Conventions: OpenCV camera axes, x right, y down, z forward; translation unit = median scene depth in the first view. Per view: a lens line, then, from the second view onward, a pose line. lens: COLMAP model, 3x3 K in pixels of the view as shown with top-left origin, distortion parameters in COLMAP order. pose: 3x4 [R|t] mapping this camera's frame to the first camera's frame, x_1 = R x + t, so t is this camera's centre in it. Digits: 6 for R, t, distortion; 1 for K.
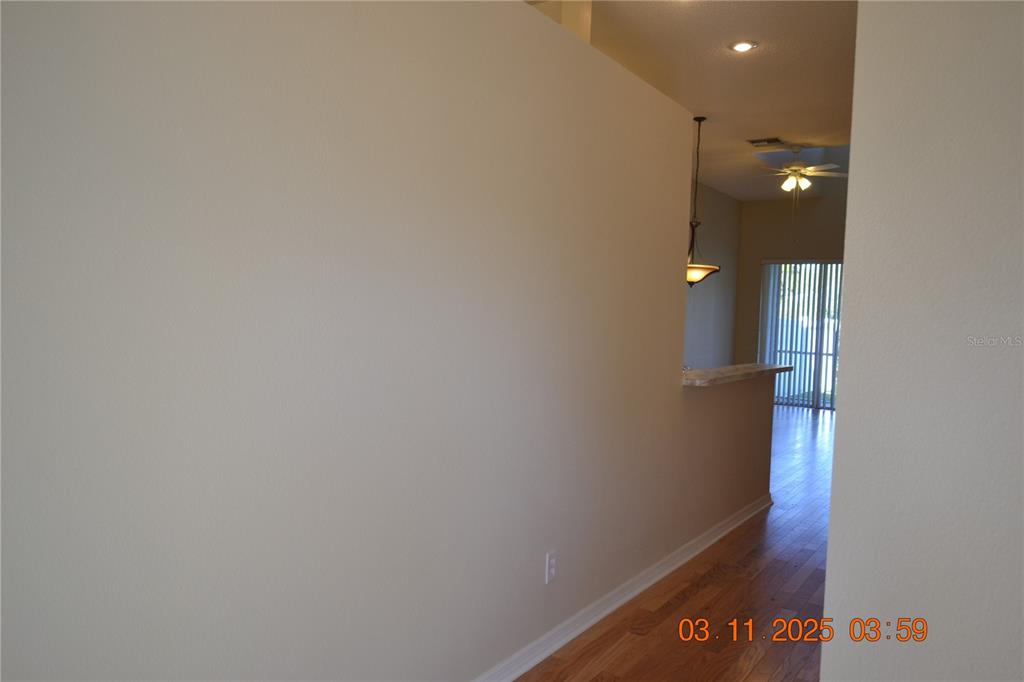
lens RADIAL K [[712.8, 0, 512.0], [0, 712.8, 341.0], [0, 0, 1]] dist [0.005753, -0.000112]
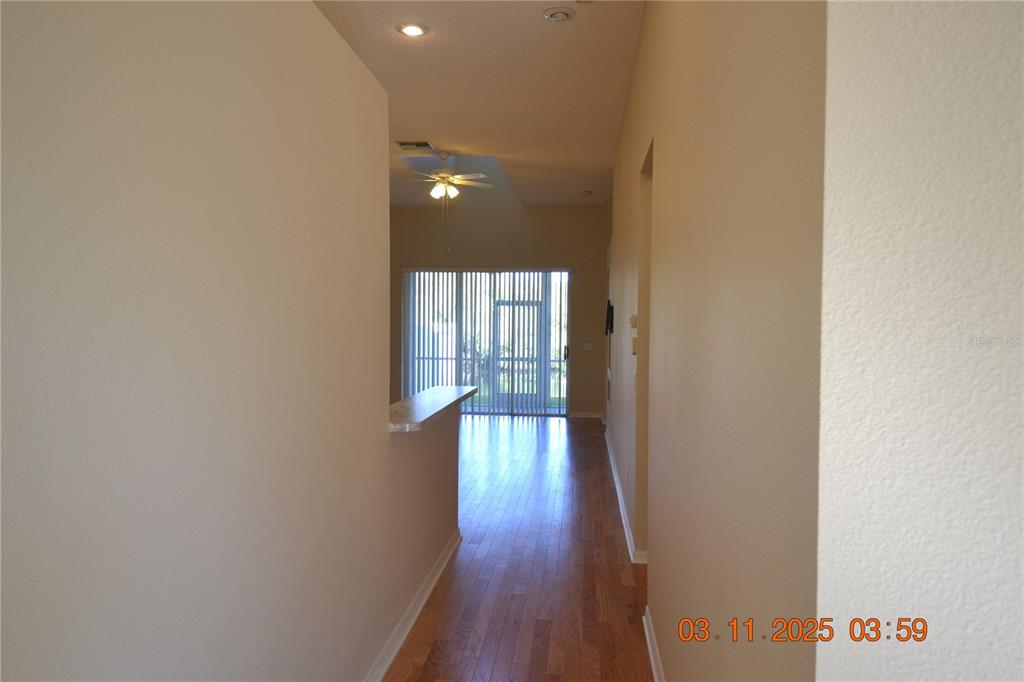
lens RADIAL K [[712.8, 0, 512.0], [0, 712.8, 341.0], [0, 0, 1]] dist [0.005753, -0.000112]
pose [[0.865633, -0.040966, 0.498999, -0.015442], [0.043177, 0.999042, 0.007116, -0.018141], [-0.498813, 0.015386, 0.866573, 0.107483]]
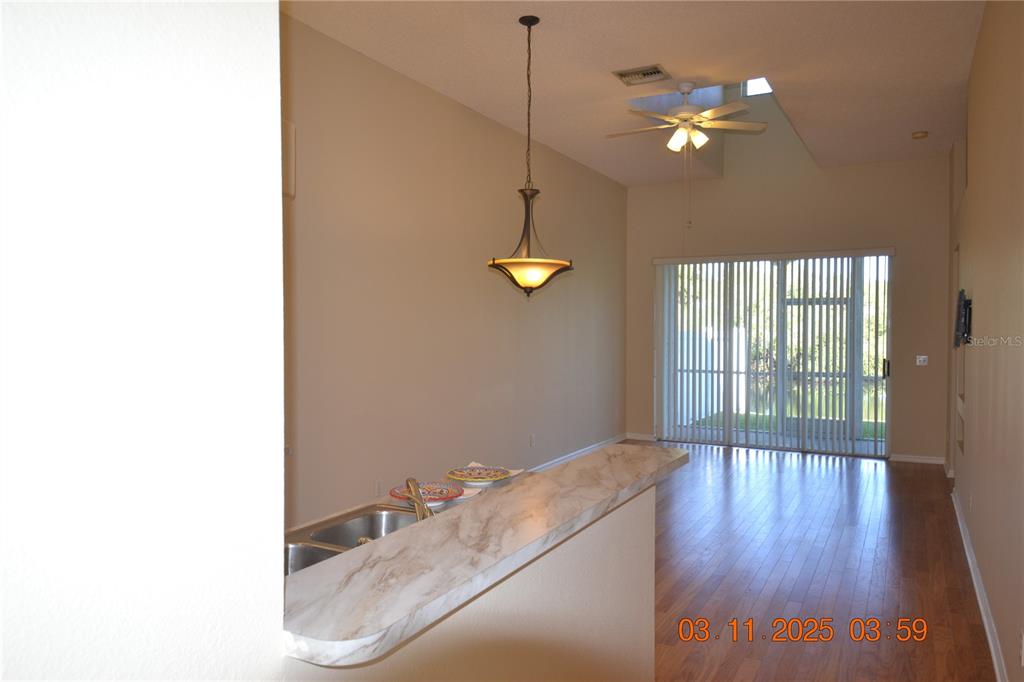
lens RADIAL K [[711.6, 0, 510.4], [0, 711.6, 331.7], [0, 0, 1]] dist [0.008498, -0.000360]
pose [[0.992761, -0.032739, 0.115555, 0.139396], [0.036285, 0.998929, -0.028719, -0.023465], [-0.114491, 0.032704, 0.992886, 0.335136]]
